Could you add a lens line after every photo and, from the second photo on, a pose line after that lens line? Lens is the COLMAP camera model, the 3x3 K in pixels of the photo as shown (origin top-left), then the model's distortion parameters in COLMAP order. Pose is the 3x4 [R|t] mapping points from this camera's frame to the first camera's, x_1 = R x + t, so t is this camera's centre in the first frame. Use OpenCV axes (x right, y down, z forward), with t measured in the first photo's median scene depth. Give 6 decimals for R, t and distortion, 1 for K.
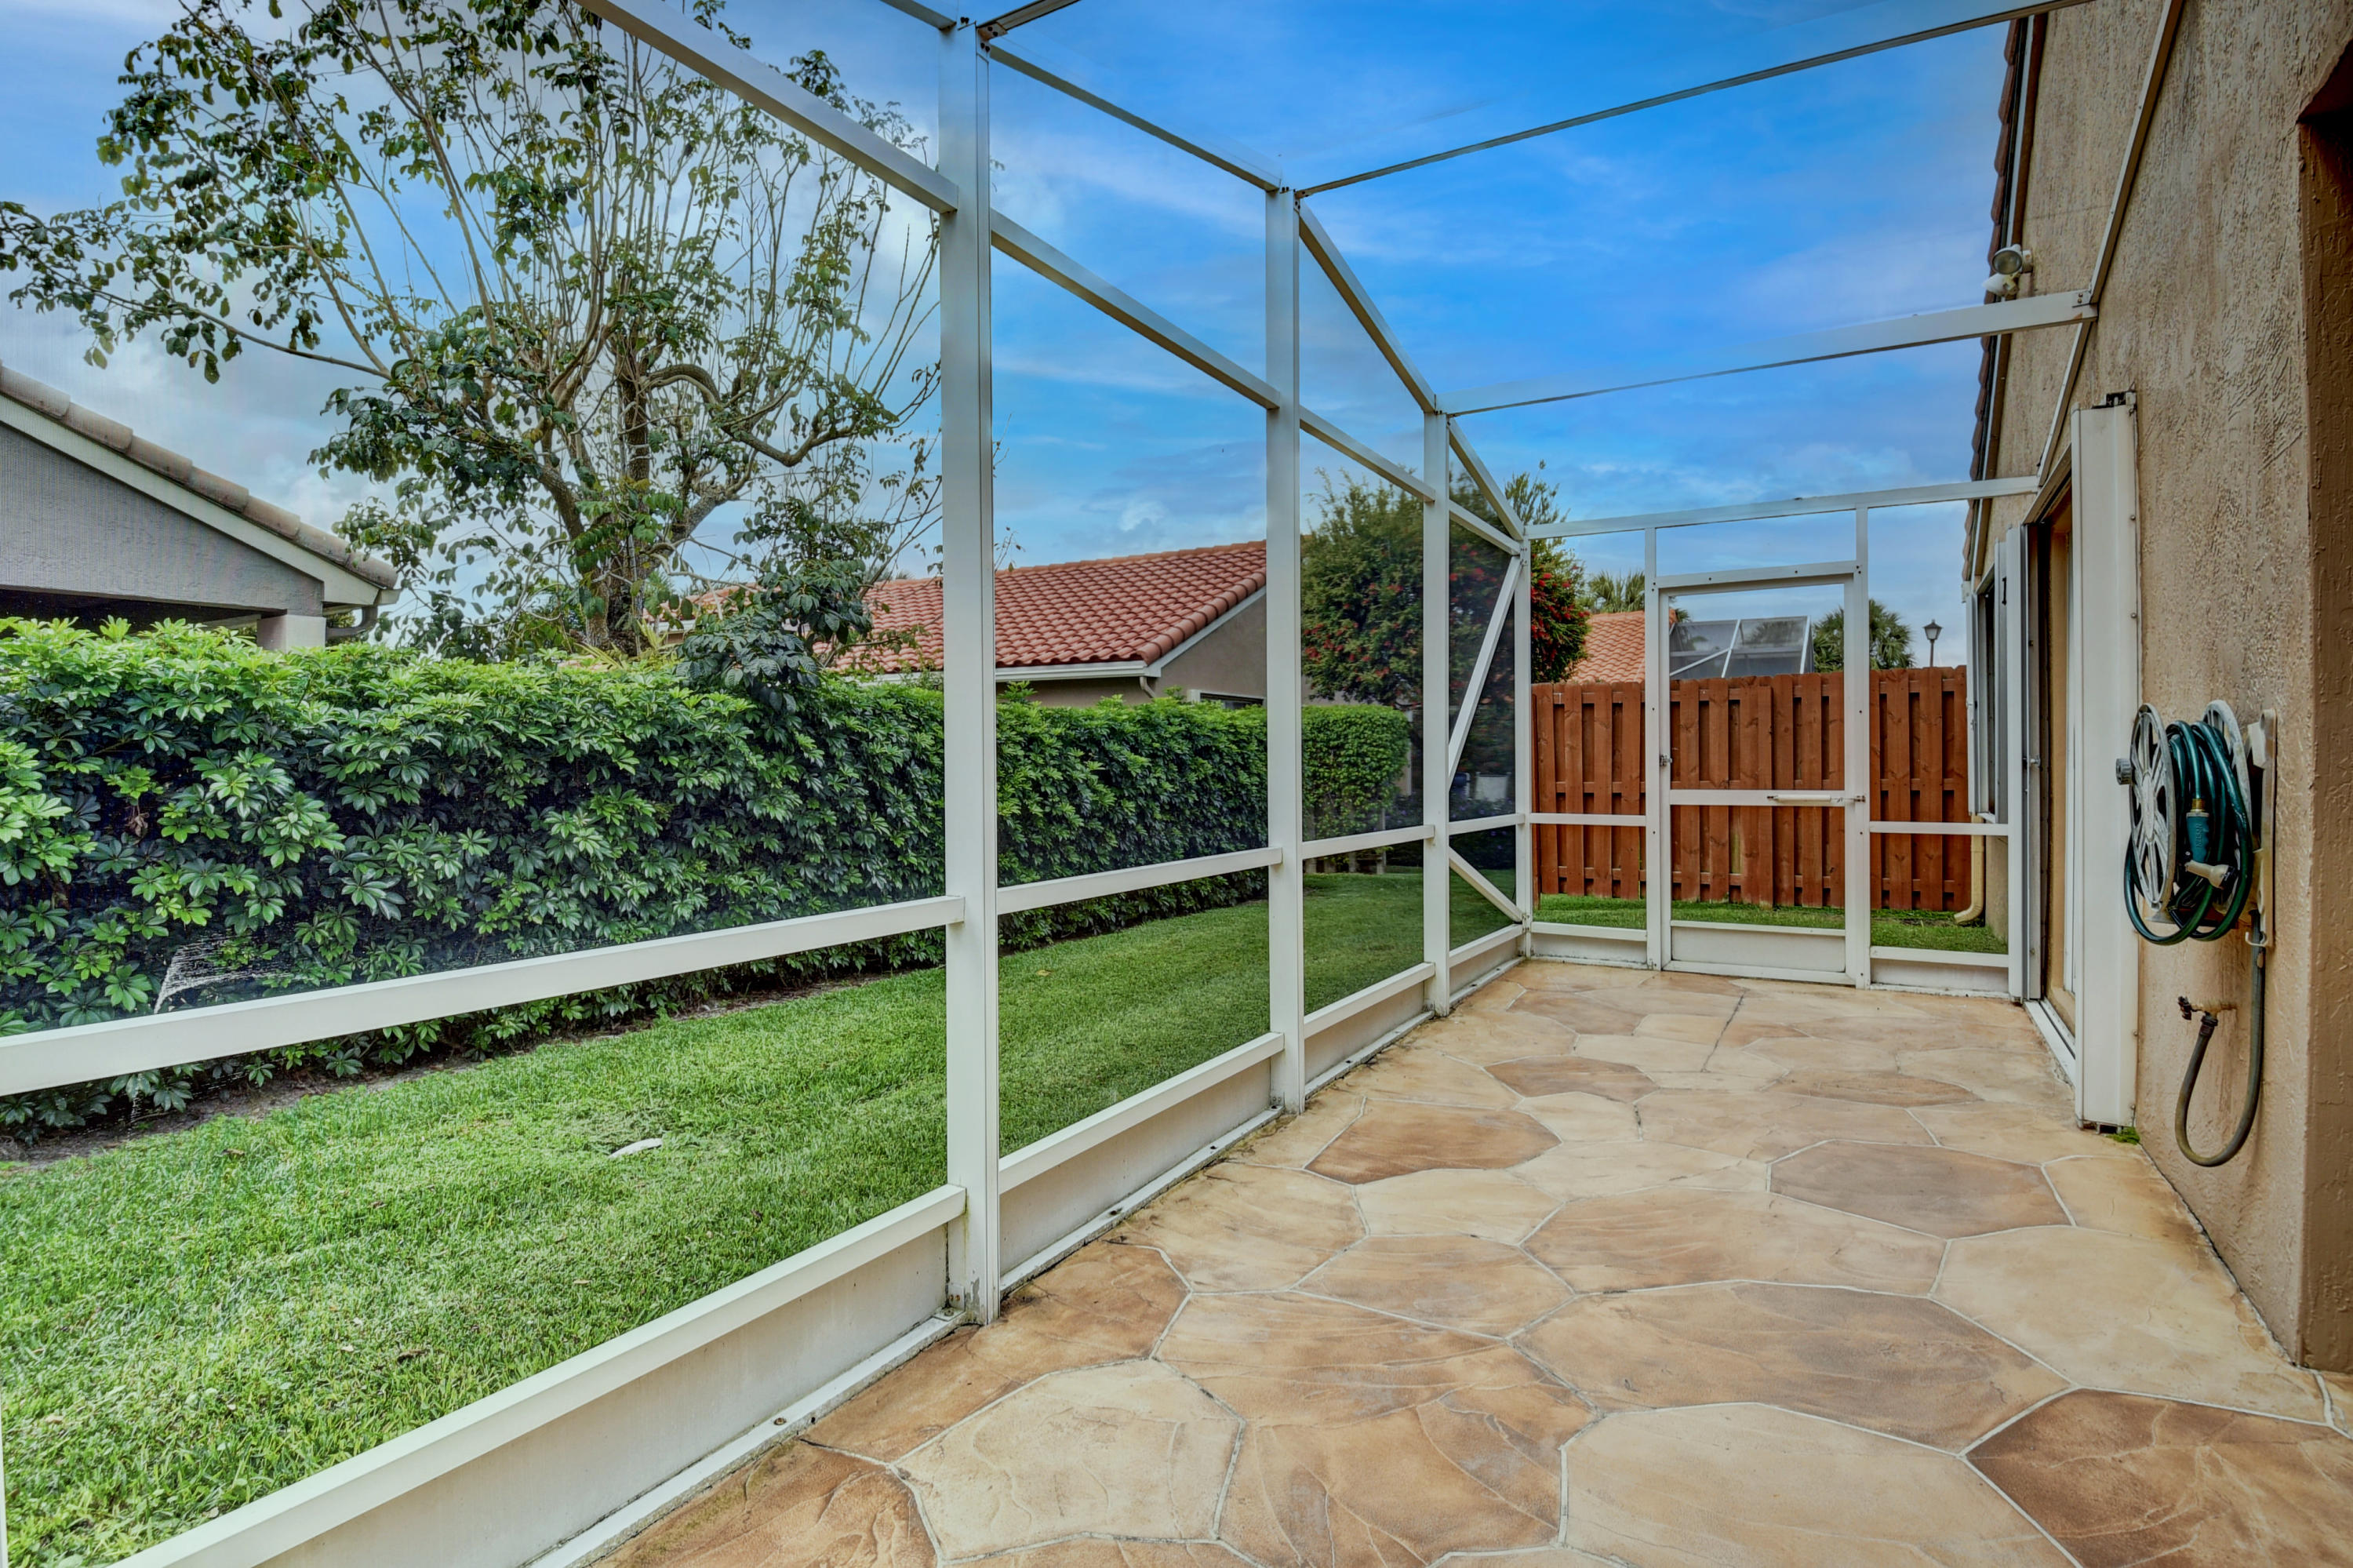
lens RADIAL K [[1201.3, 0, 1179.0], [0, 1201.3, 777.4], [0, 0, 1]] dist [-0.029859, -0.000938]
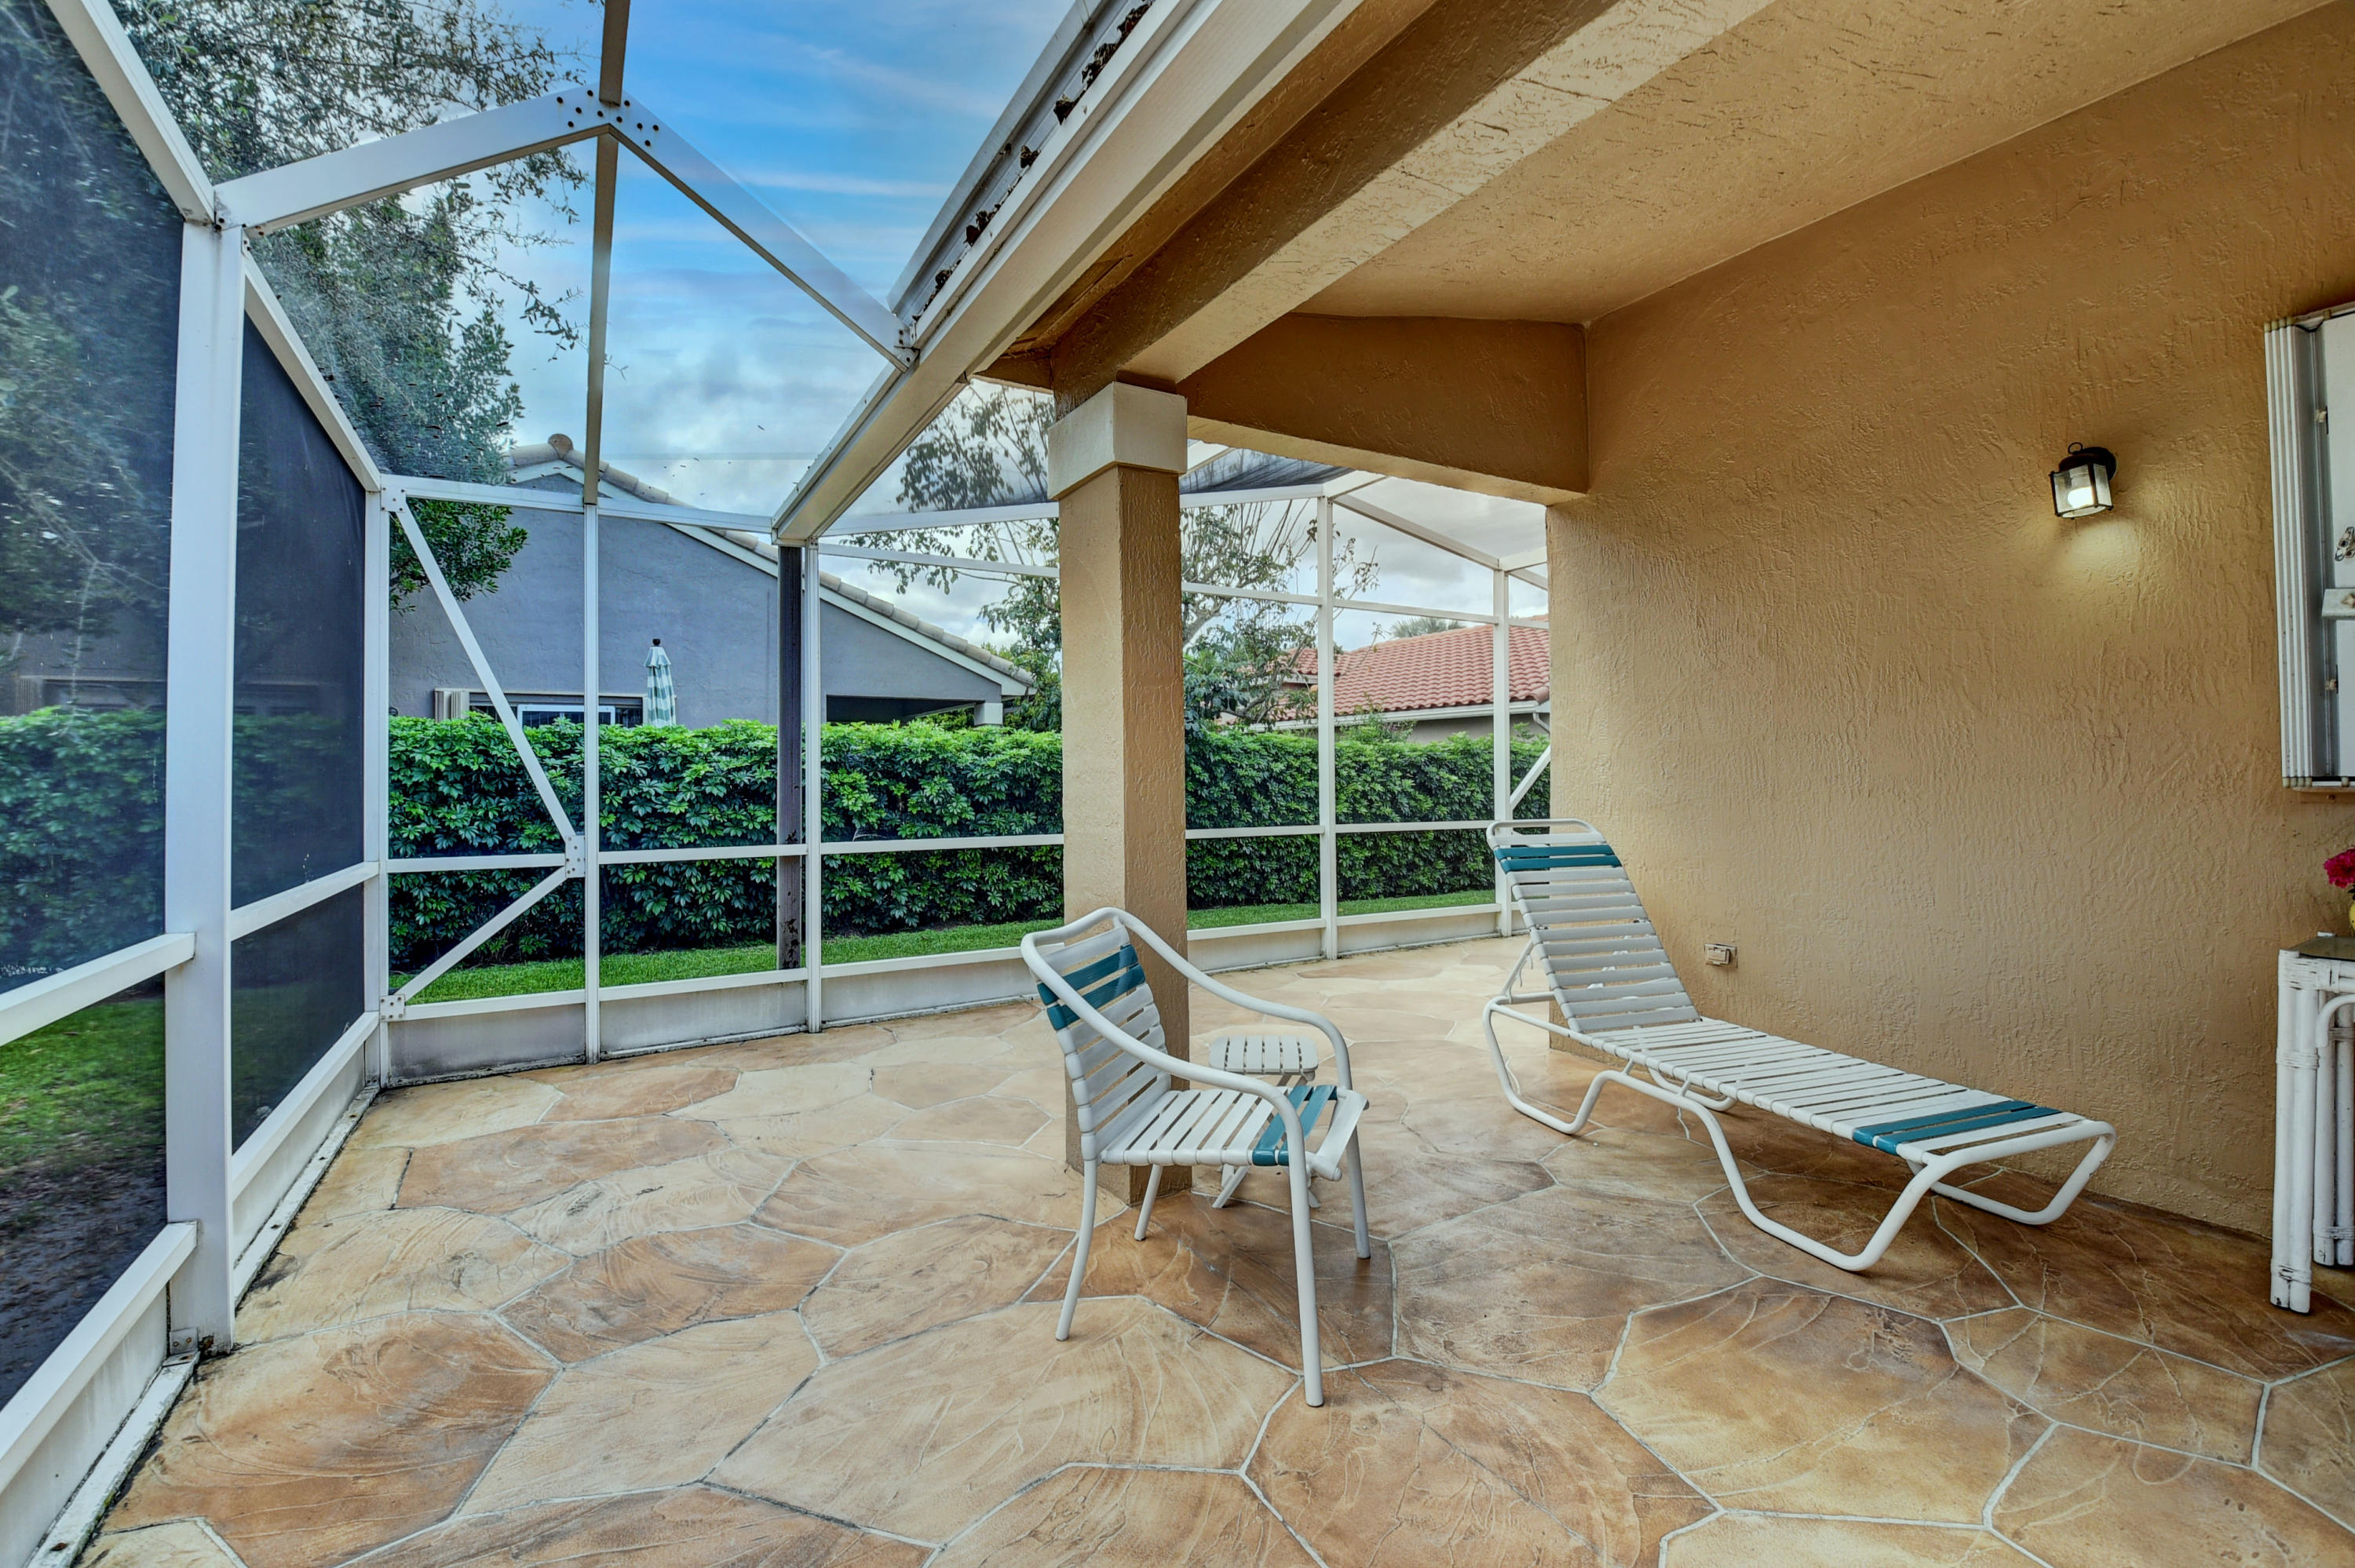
lens RADIAL K [[1037.6, 0, 1176.1], [0, 1037.6, 779.2], [0, 0, 1]] dist [-0.000143, -0.000007]
pose [[0.864399, -0.002063, -0.502802, 0.450763], [-0.004268, 0.999925, -0.011441, 0.003793], [0.502788, 0.012036, 0.864326, -0.375820]]
